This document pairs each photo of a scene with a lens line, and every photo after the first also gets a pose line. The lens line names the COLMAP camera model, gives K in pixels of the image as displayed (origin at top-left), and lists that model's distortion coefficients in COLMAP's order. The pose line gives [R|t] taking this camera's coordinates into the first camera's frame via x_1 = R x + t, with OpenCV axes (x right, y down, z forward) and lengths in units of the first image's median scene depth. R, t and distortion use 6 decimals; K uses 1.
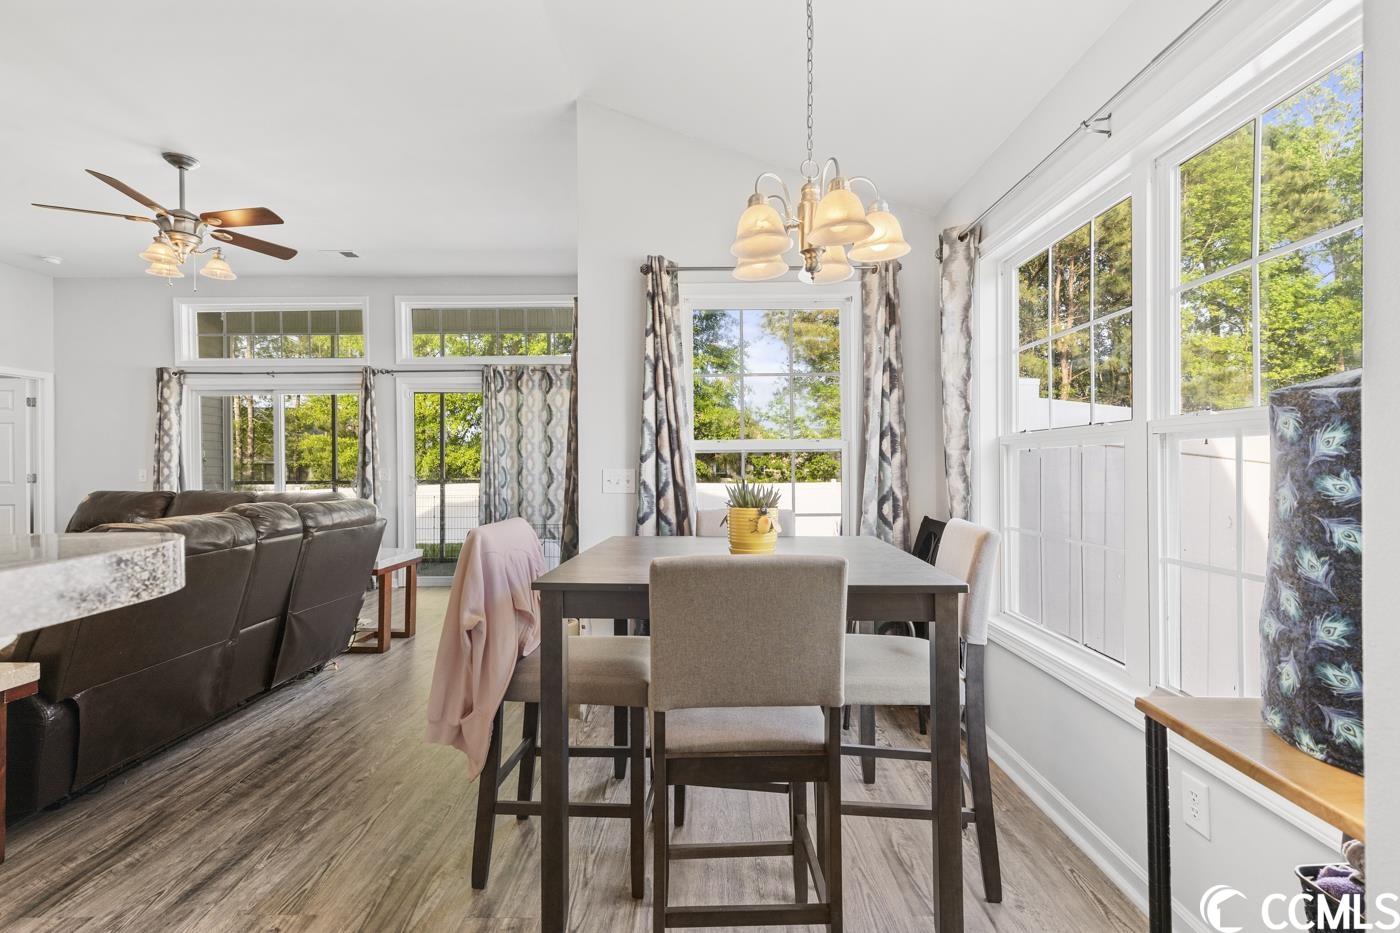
lens RADIAL K [[641.2, 0, 700.0], [0, 641.2, 466.5], [0, 0, 1]] dist [0.006091, 0.000707]
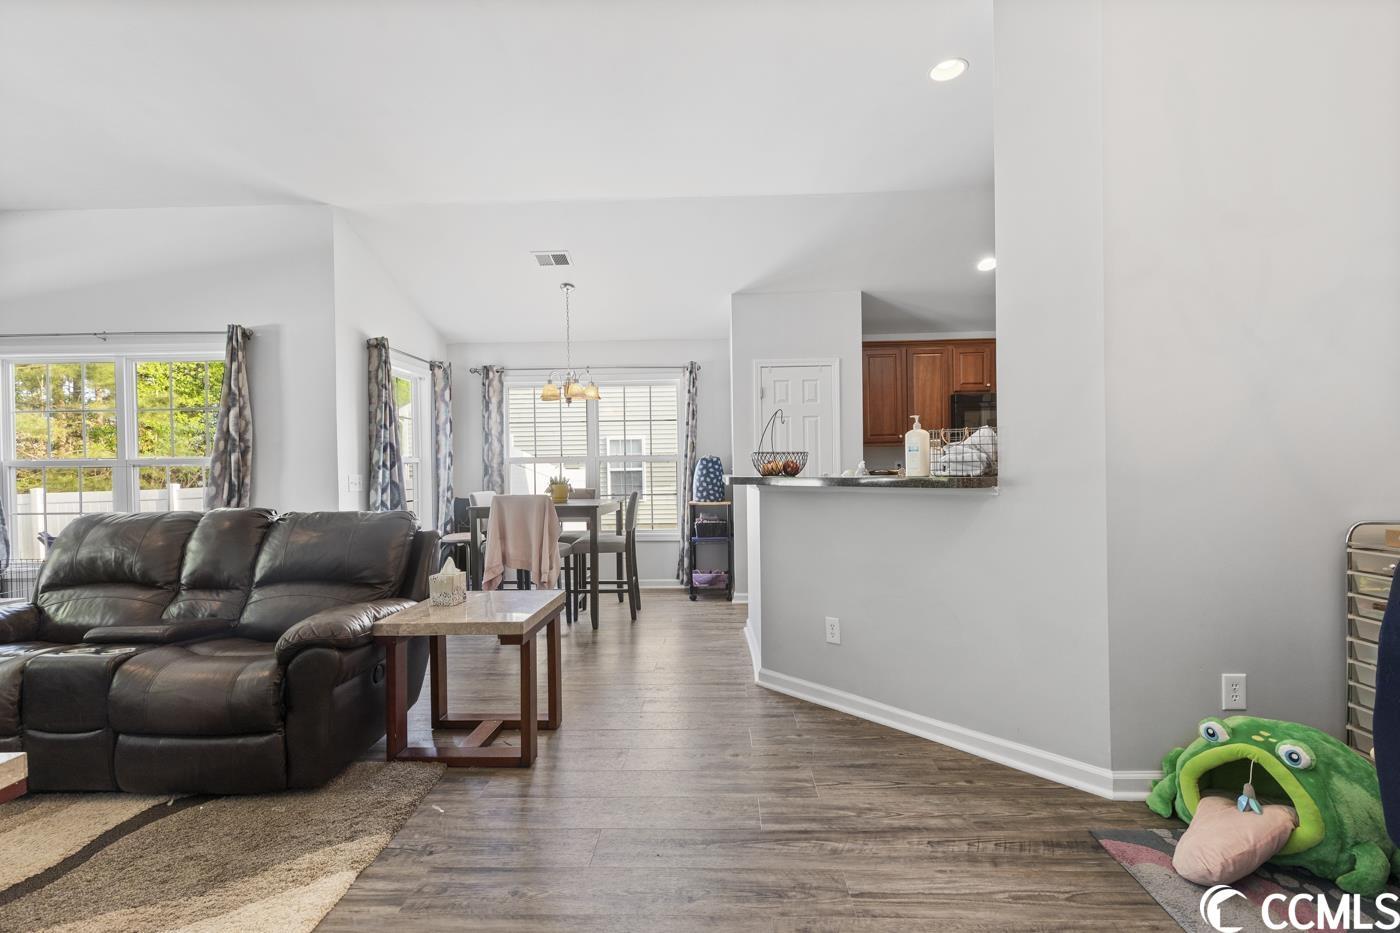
lens RADIAL K [[631.1, 0, 700.2], [0, 631.1, 470.1], [0, 0, 1]] dist [0.008576, -0.000346]
pose [[0.020780, 0.000264, 0.999784, -1.199874], [0.015915, 0.999873, -0.000594, 0.005550], [-0.999657, 0.015924, 0.020773, 0.154890]]
